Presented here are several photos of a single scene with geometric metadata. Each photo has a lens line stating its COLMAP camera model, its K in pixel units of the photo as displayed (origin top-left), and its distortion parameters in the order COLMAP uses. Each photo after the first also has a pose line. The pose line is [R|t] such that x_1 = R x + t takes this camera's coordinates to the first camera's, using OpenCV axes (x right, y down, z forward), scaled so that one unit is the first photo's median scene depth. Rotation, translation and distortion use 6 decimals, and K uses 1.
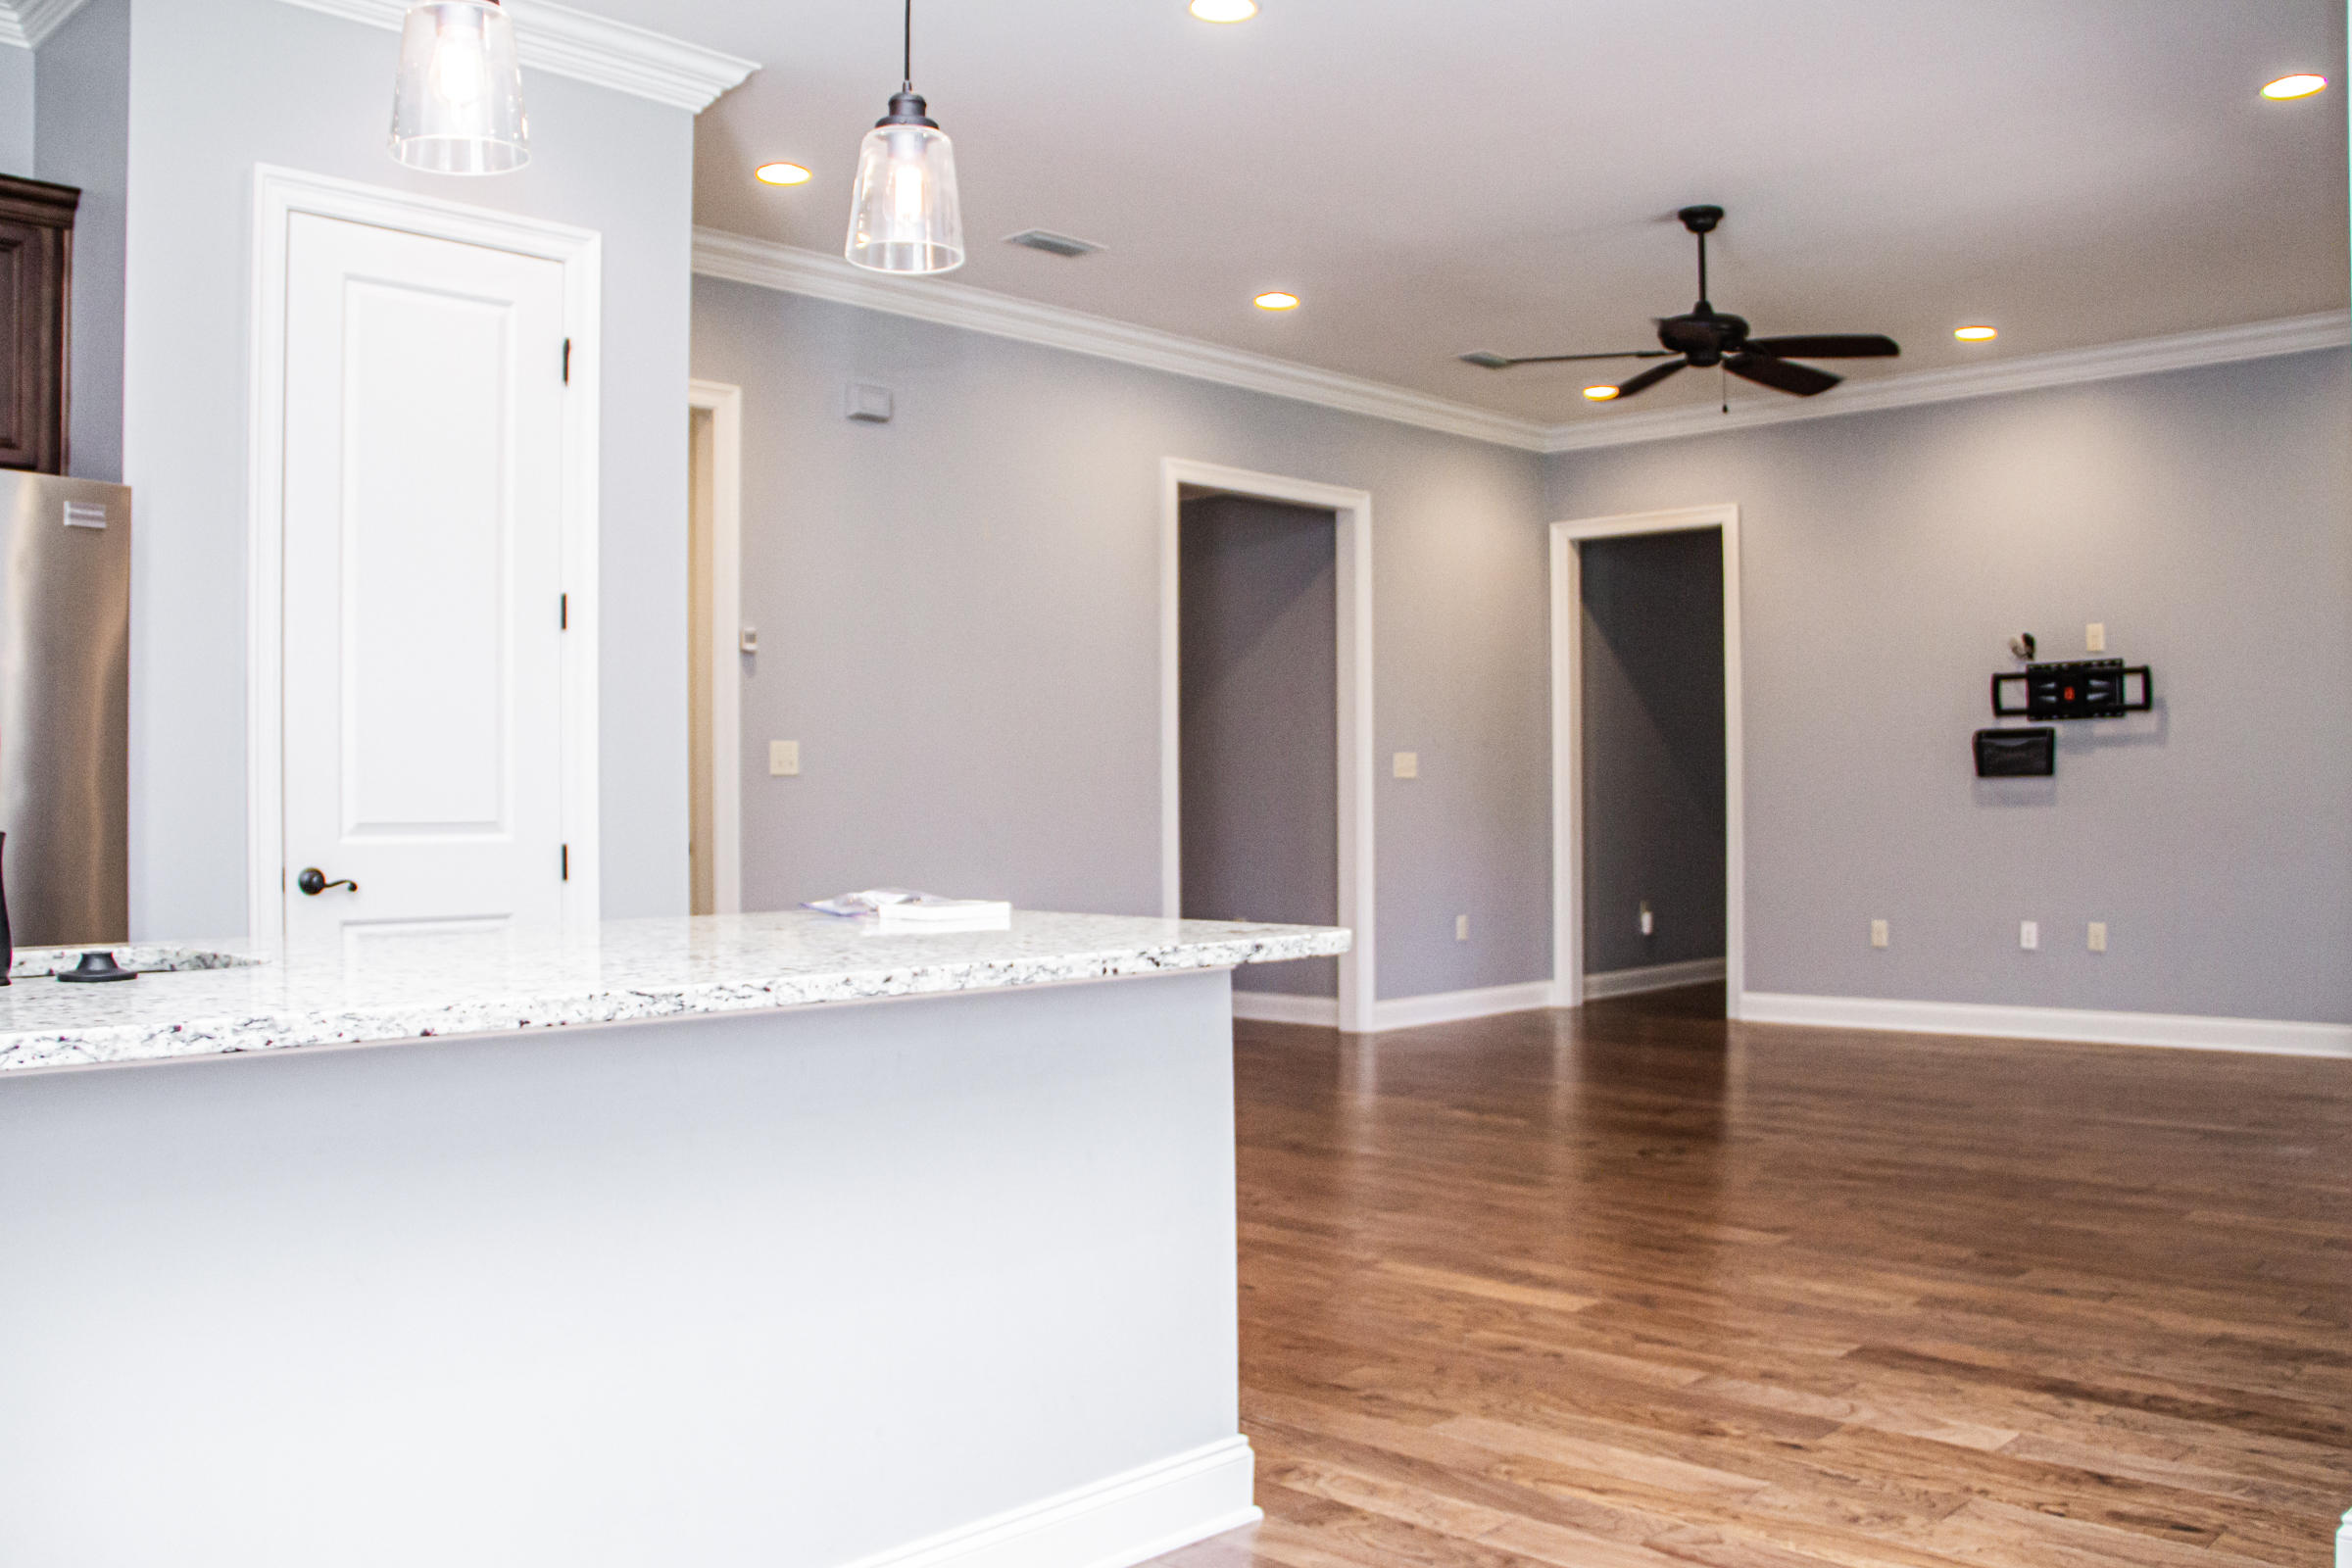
lens RADIAL K [[2027.5, 0, 1169.5], [0, 2027.5, 817.1], [0, 0, 1]] dist [-0.177113, 0.140654]
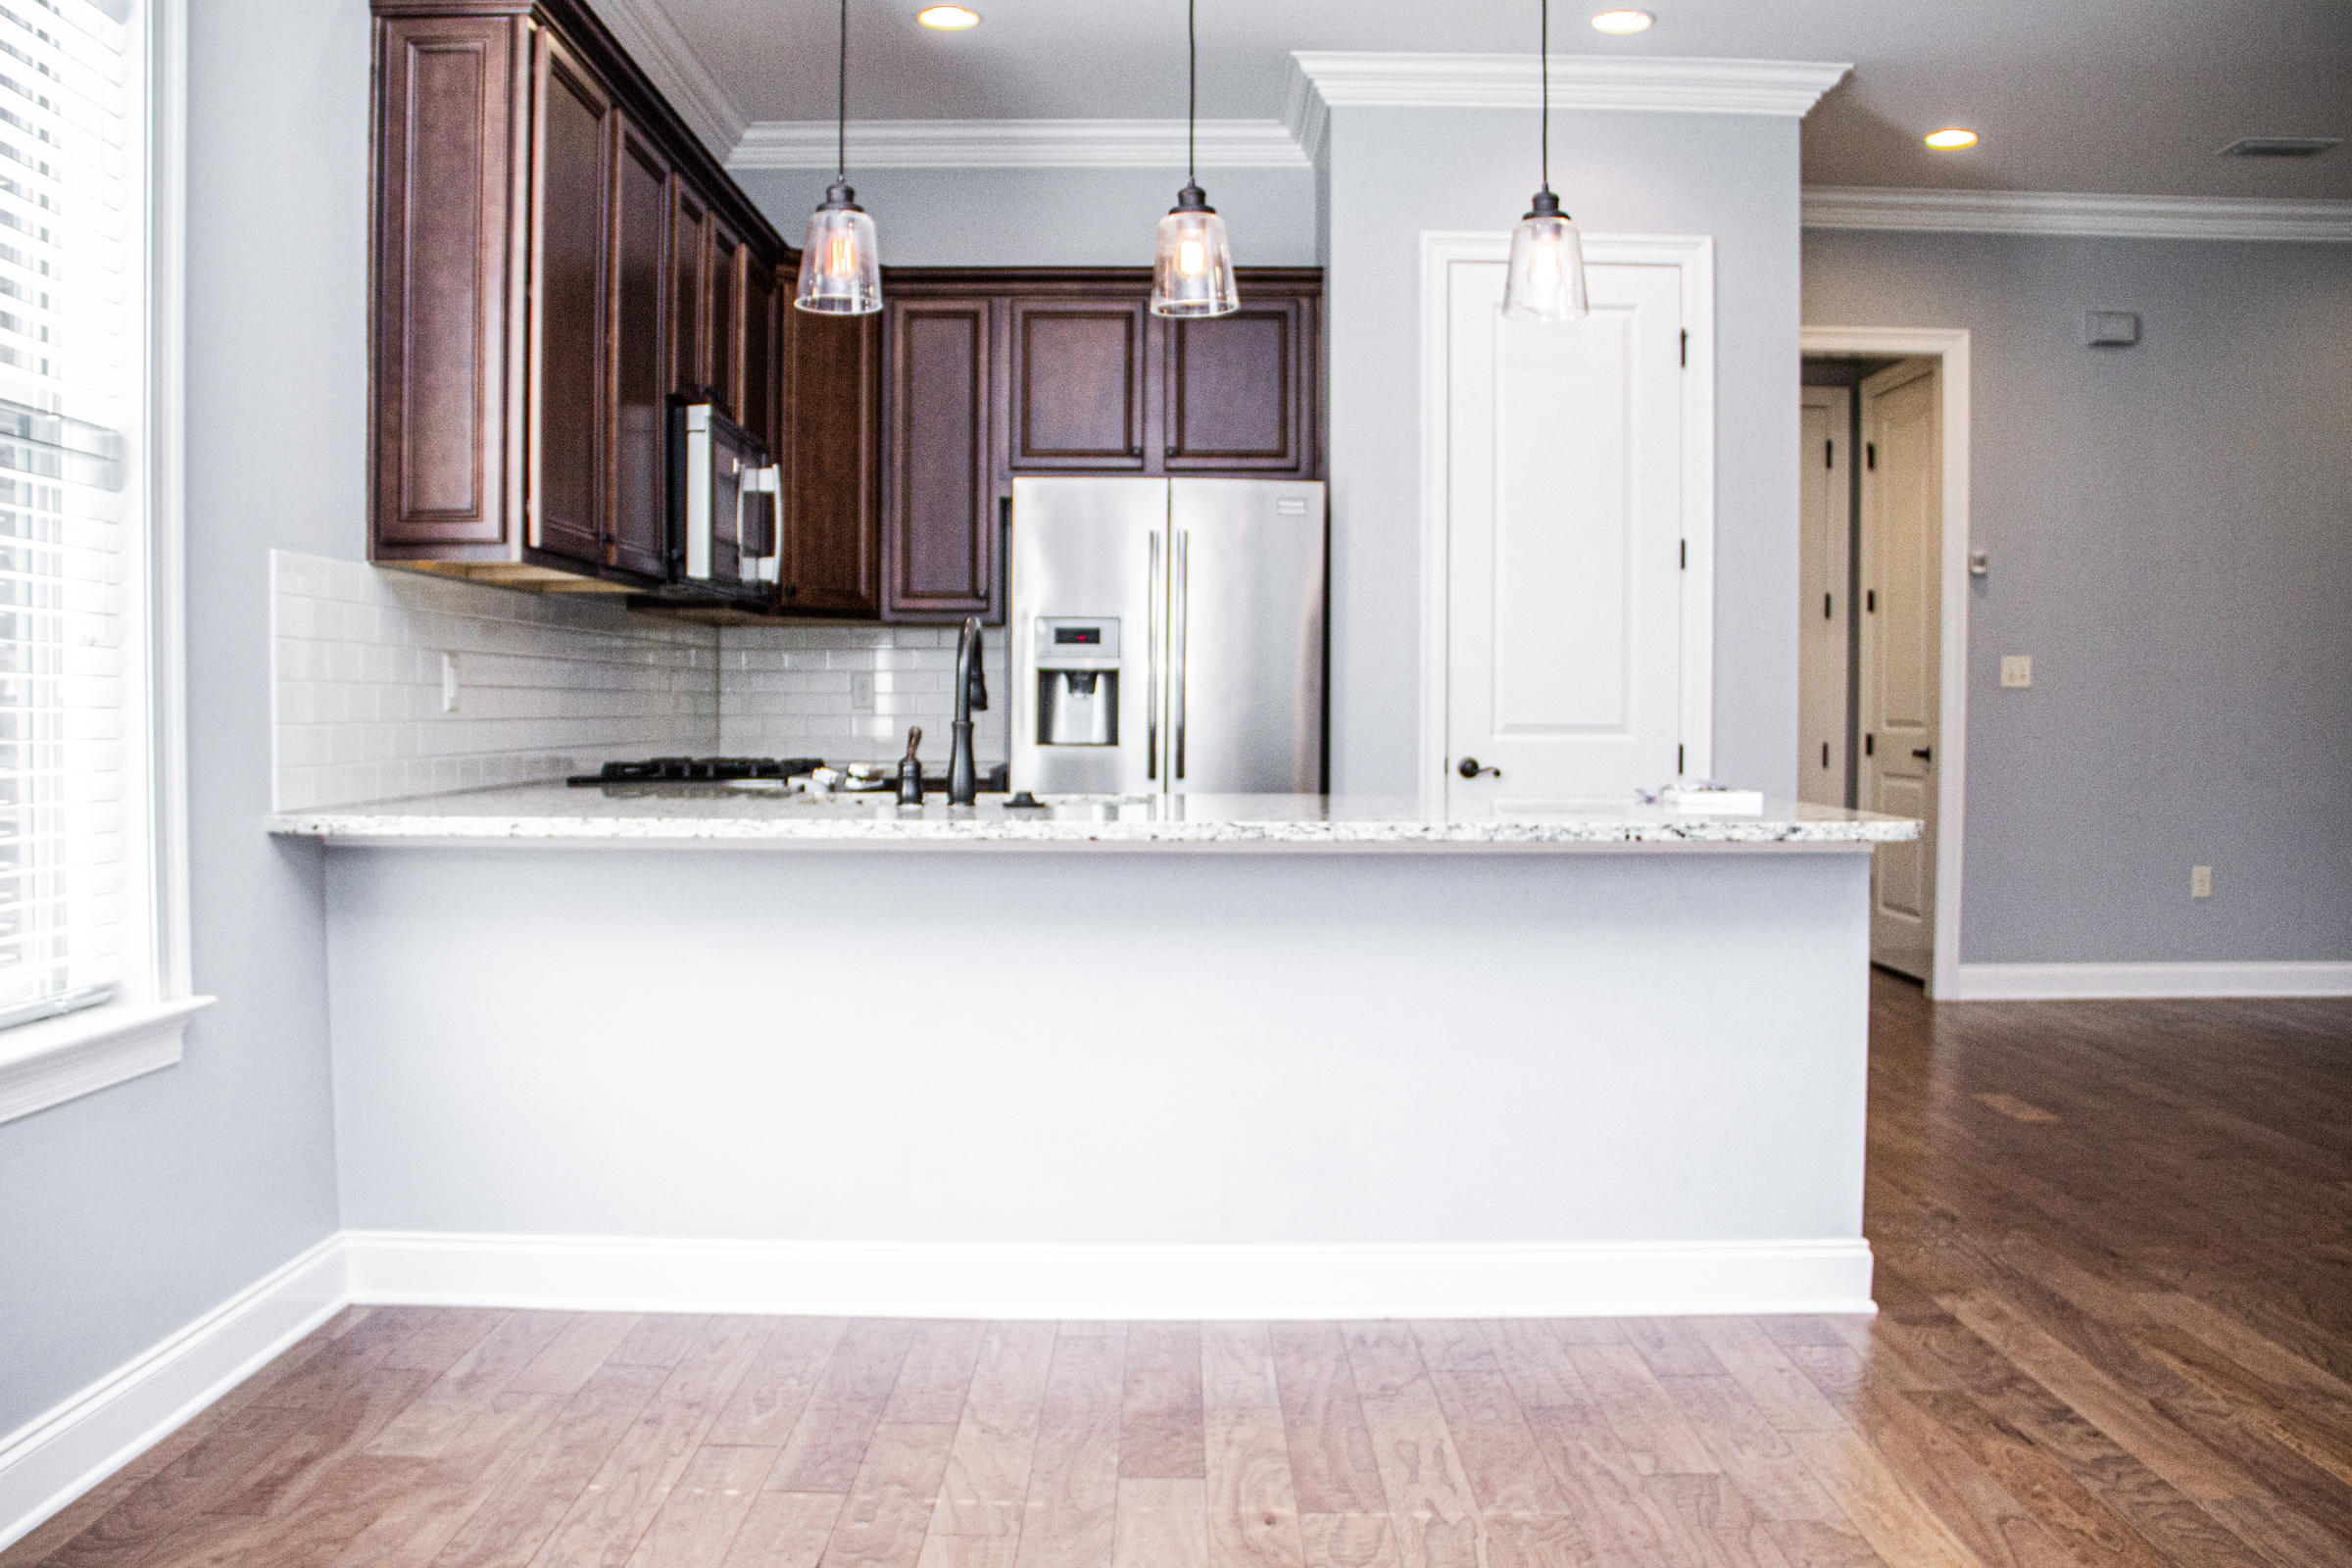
lens RADIAL K [[2053.7, 0, 1176.0], [0, 2053.7, 784.0], [0, 0, 1]] dist [-0.159685, 0.143990]
pose [[0.689391, 0.034098, -0.723586, 0.439576], [-0.012998, 0.999313, 0.034707, -0.001911], [0.724272, -0.014521, 0.689361, -0.096706]]
